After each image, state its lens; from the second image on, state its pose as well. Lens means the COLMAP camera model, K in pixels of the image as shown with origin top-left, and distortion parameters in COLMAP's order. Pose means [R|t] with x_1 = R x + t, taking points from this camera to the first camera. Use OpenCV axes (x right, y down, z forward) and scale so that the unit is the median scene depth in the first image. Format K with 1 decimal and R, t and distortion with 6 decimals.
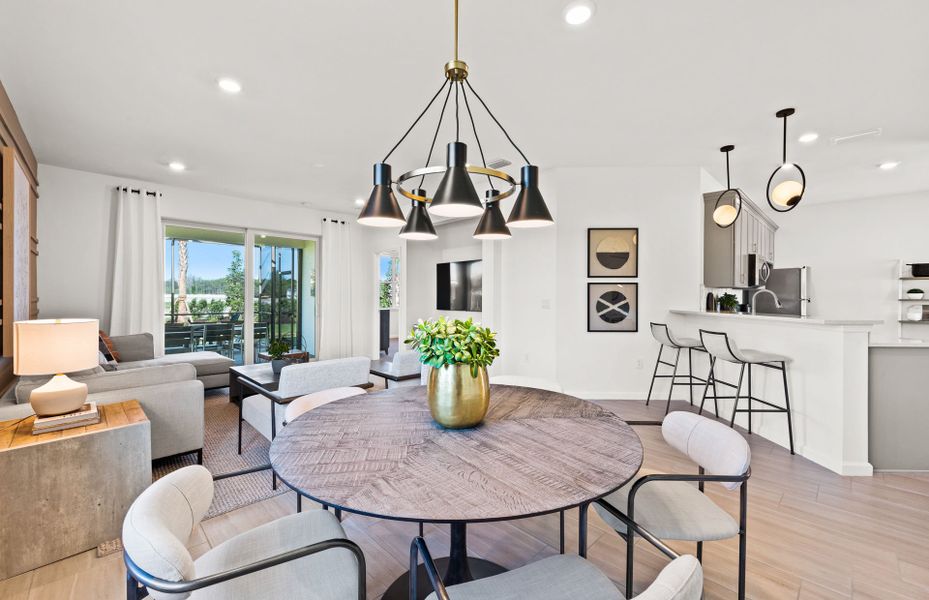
lens RADIAL K [[378.0, 0, 460.6], [0, 378.0, 297.6], [0, 0, 1]] dist [0.004015, -0.000917]
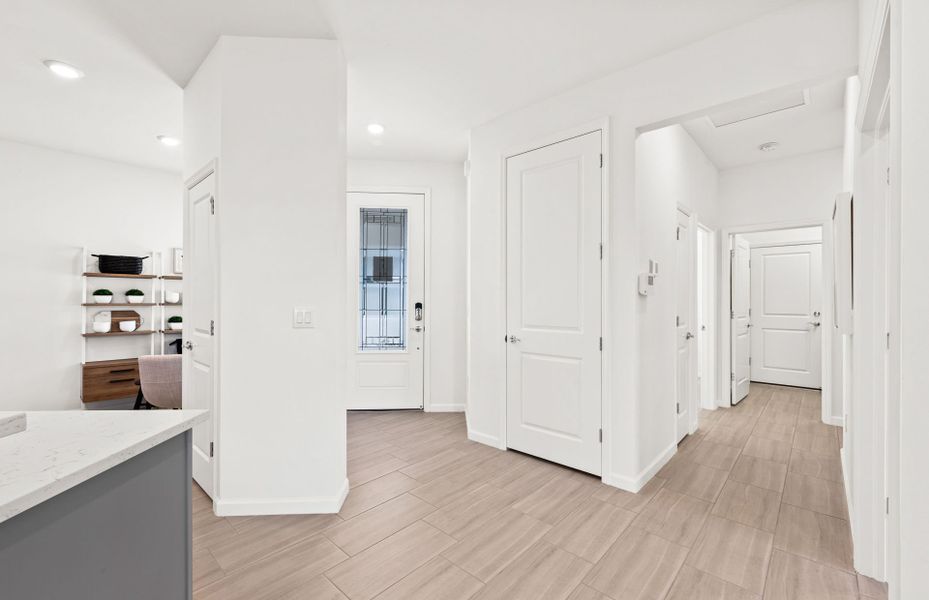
lens RADIAL K [[389.0, 0, 463.4], [0, 389.0, 301.7], [0, 0, 1]] dist [0.011106, -0.001656]
pose [[-0.057839, -0.005200, 0.998312, 0.444790], [-0.000681, 0.999986, 0.005169, -0.003966], [-0.998326, -0.000381, -0.057842, 0.386160]]
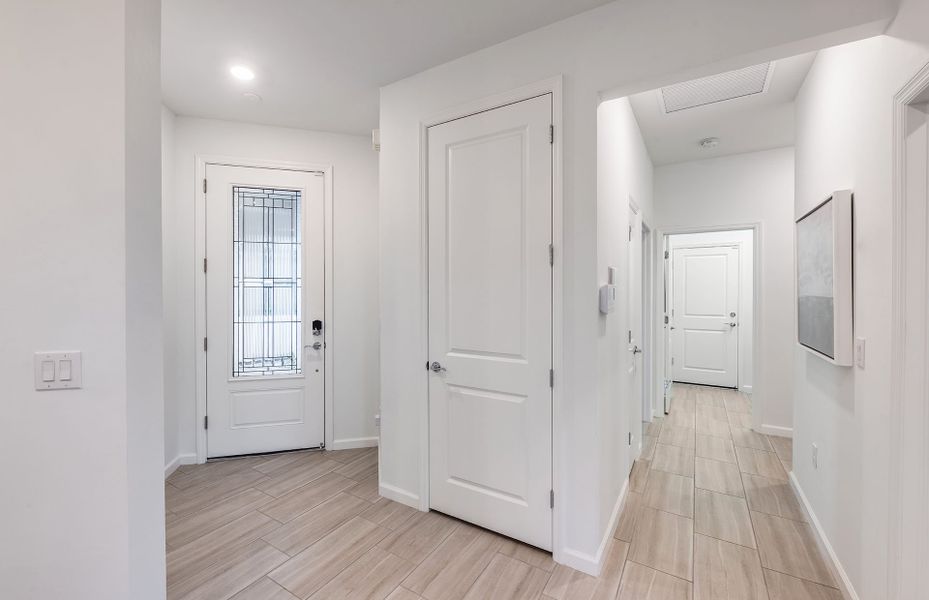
lens RADIAL K [[378.0, 0, 460.4], [0, 378.0, 294.8], [0, 0, 1]] dist [0.004015, -0.000917]
pose [[-0.239107, -0.011603, 0.970924, 0.615376], [0.000498, 0.999927, 0.012073, -0.034835], [-0.970993, 0.003371, -0.239084, 0.351238]]
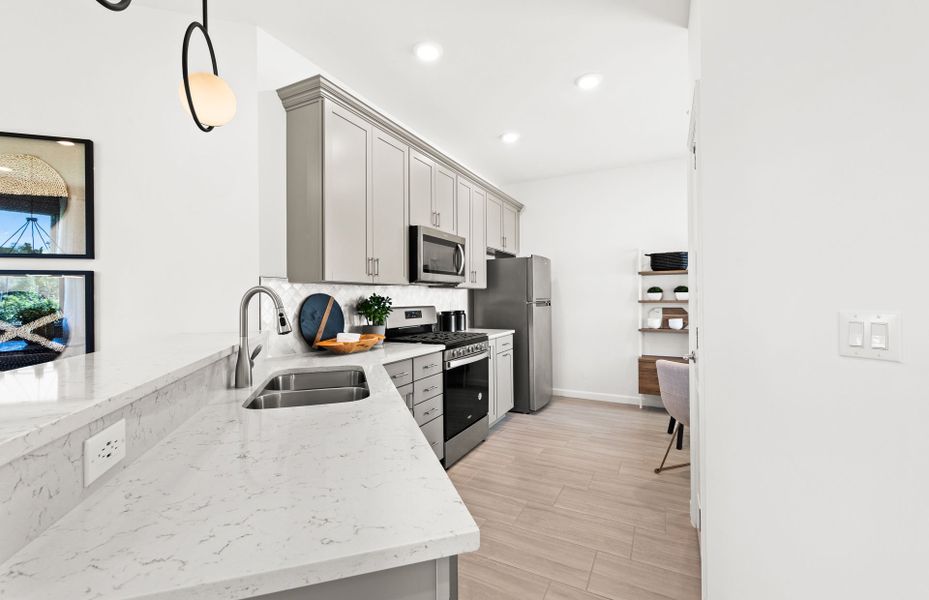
lens RADIAL K [[389.0, 0, 462.7], [0, 389.0, 295.5], [0, 0, 1]] dist [0.011106, -0.001656]
pose [[0.951116, -0.008333, 0.308722, 0.661992], [0.011815, 0.999886, -0.009410, -0.002988], [-0.308608, 0.012597, 0.951106, 0.421341]]
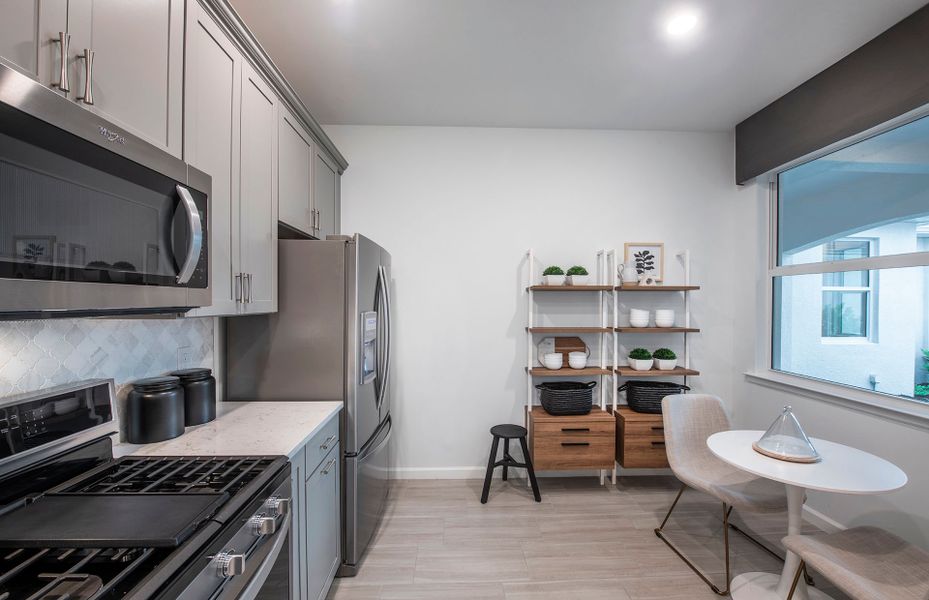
lens RADIAL K [[389.0, 0, 486.5], [0, 389.0, 299.5], [0, 0, 1]] dist [0.011106, -0.001656]
pose [[0.625516, 0.001081, 0.780210, 0.806378], [-0.000839, 0.999999, -0.000714, -0.037633], [-0.780211, -0.000208, 0.625517, 0.814011]]
